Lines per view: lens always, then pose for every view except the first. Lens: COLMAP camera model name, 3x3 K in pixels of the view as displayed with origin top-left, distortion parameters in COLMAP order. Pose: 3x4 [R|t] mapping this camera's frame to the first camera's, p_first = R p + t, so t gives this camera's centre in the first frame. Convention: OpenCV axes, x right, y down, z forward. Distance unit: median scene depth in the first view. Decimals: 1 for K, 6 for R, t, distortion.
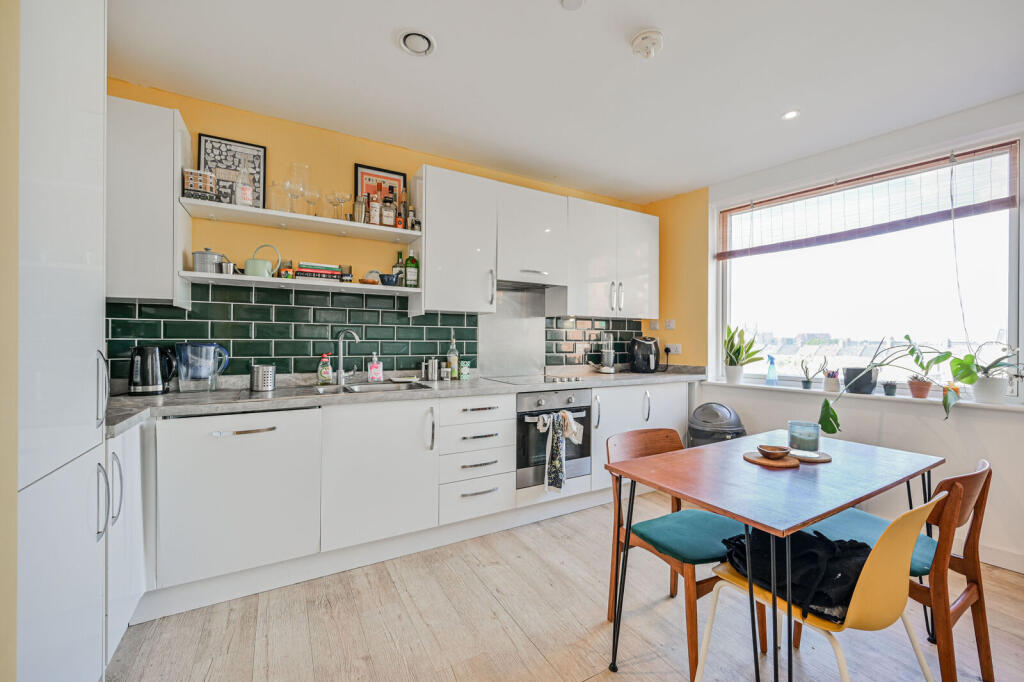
lens RADIAL K [[403.5, 0, 512.0], [0, 403.5, 341.0], [0, 0, 1]] dist [-0.000573, -0.000029]
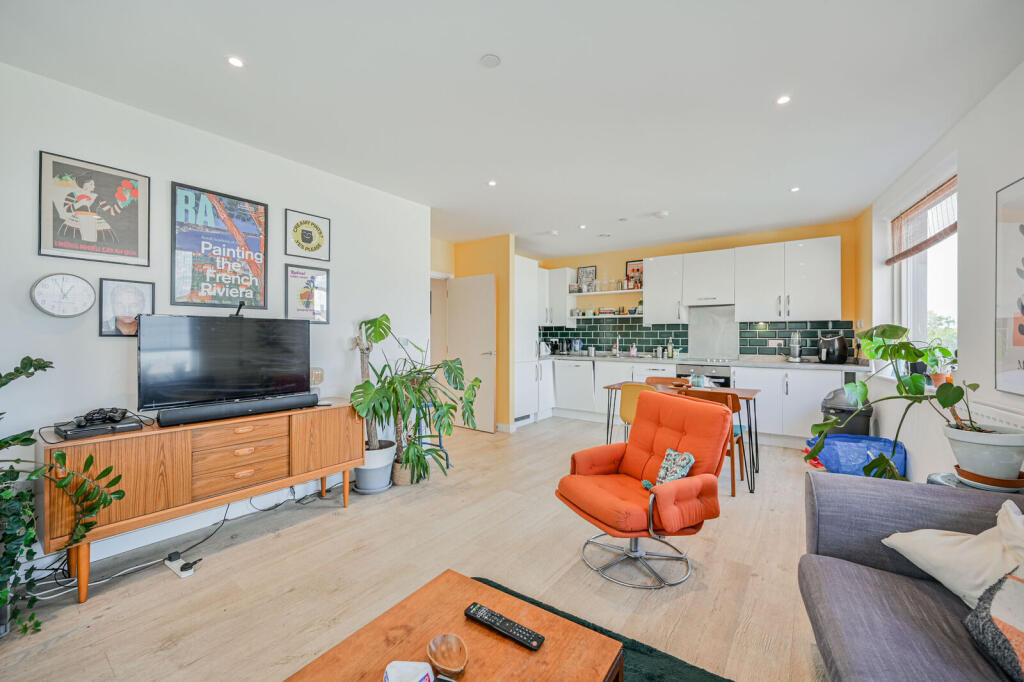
lens RADIAL K [[426.5, 0, 512.0], [0, 426.5, 341.0], [0, 0, 1]] dist [0.000064, 0.000002]
pose [[0.396485, 0.002196, -0.918039, 1.504208], [-0.001391, 0.999997, 0.001792, 0.010683], [0.918040, 0.000567, 0.396487, -0.542076]]
